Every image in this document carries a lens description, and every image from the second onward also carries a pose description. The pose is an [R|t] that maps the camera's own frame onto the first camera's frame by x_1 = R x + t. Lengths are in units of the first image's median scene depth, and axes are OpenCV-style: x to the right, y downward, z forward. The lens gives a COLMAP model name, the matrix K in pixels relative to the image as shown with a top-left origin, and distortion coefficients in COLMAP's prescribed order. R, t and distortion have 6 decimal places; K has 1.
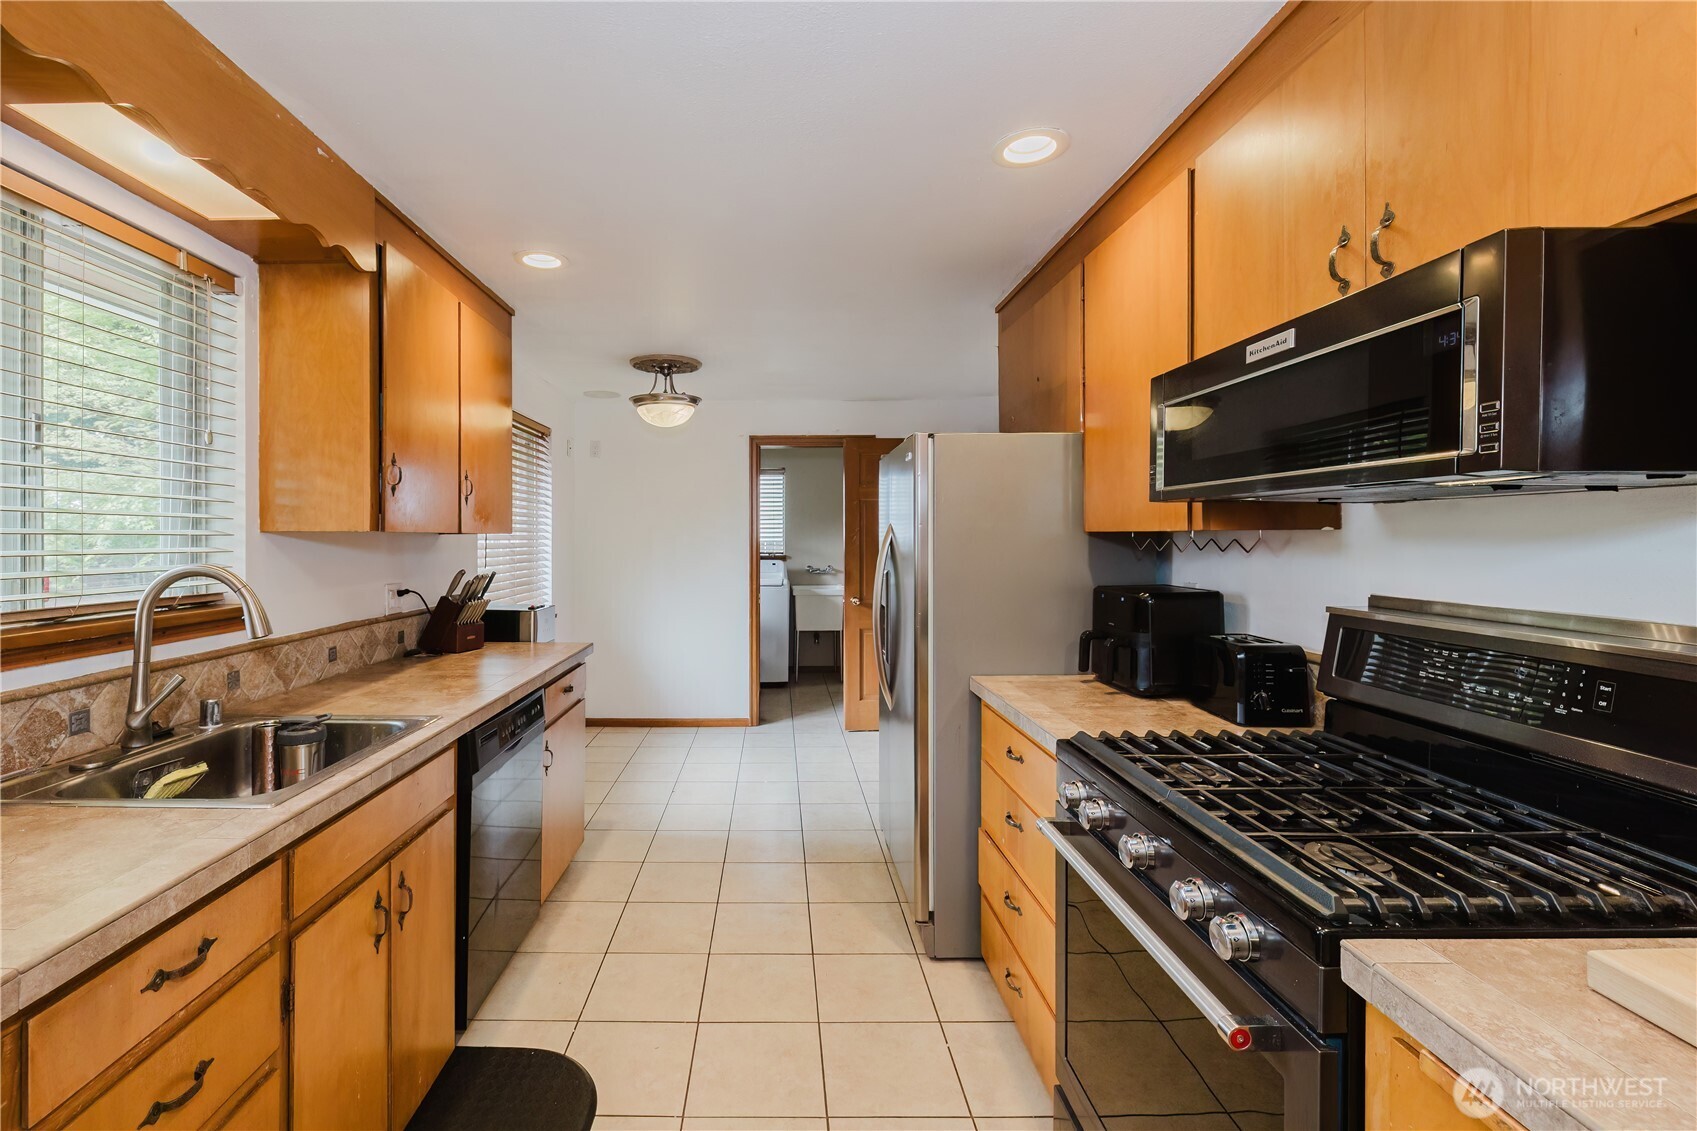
lens RADIAL K [[714.1, 0, 762.3], [0, 714.1, 500.0], [0, 0, 1]] dist [-0.001562, 0.000042]
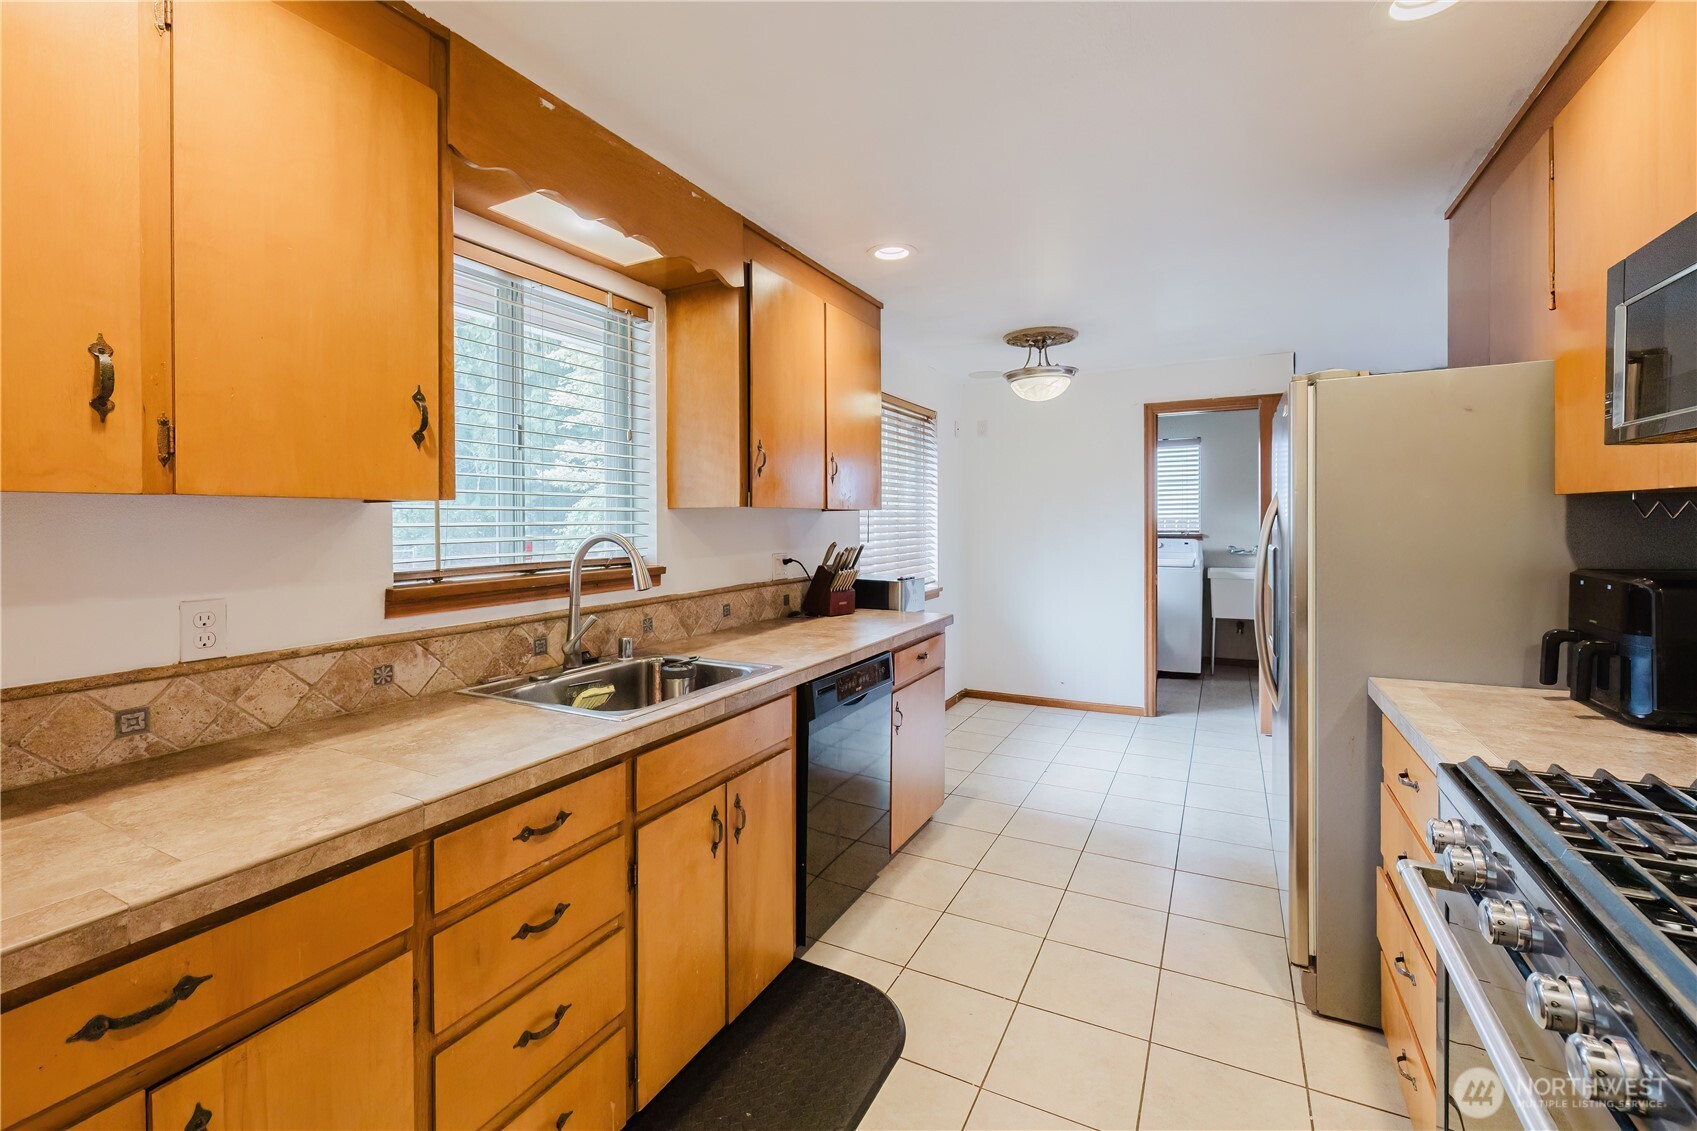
lens RADIAL K [[703.6, 0, 846.9], [0, 703.6, 485.7], [0, 0, 1]] dist [0.002144, 0.000269]
pose [[0.897371, -0.026585, -0.440475, 0.140223], [0.030119, 0.999546, 0.001034, 0.014265], [0.440247, -0.014194, 0.897764, 0.036290]]
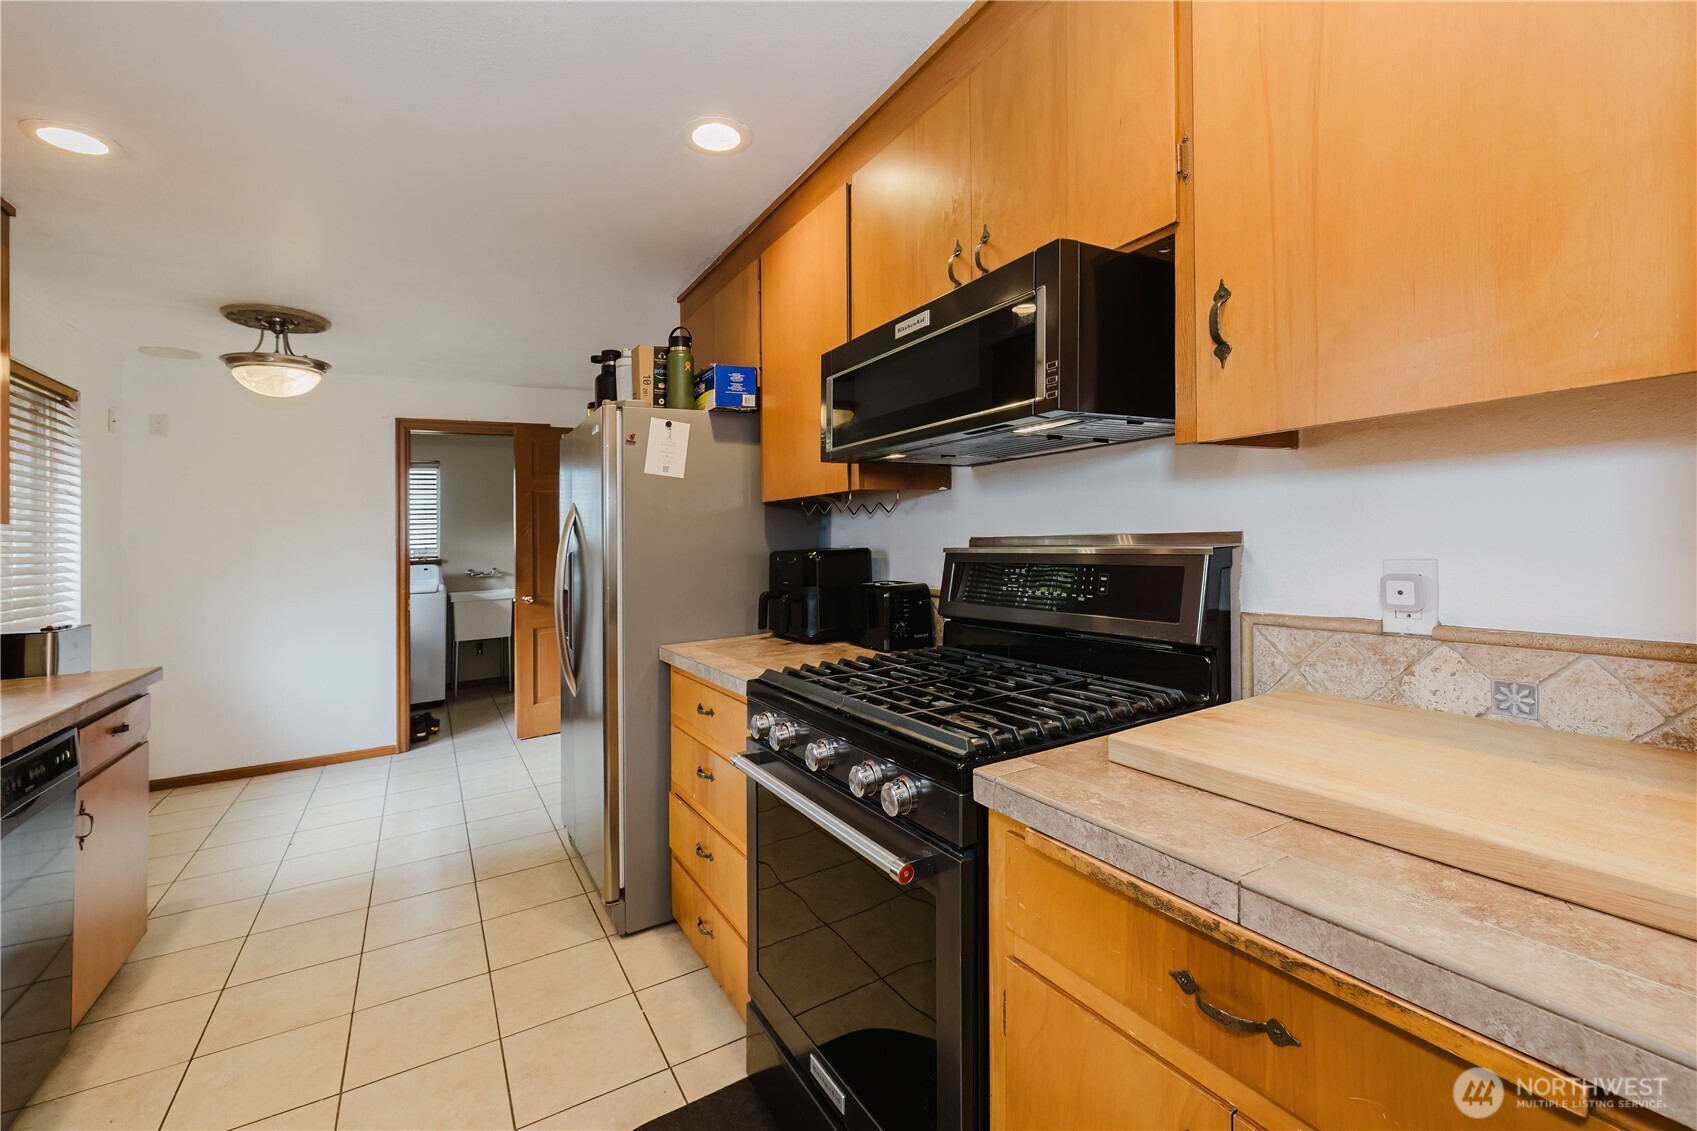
lens RADIAL K [[717.1, 0, 813.6], [0, 717.1, 497.7], [0, 0, 1]] dist [-0.000782, -0.000213]
pose [[0.869715, 0.002197, 0.493550, -0.024221], [0.001724, 0.999970, -0.007488, 0.052899], [-0.493552, 0.007364, 0.869685, 0.010413]]
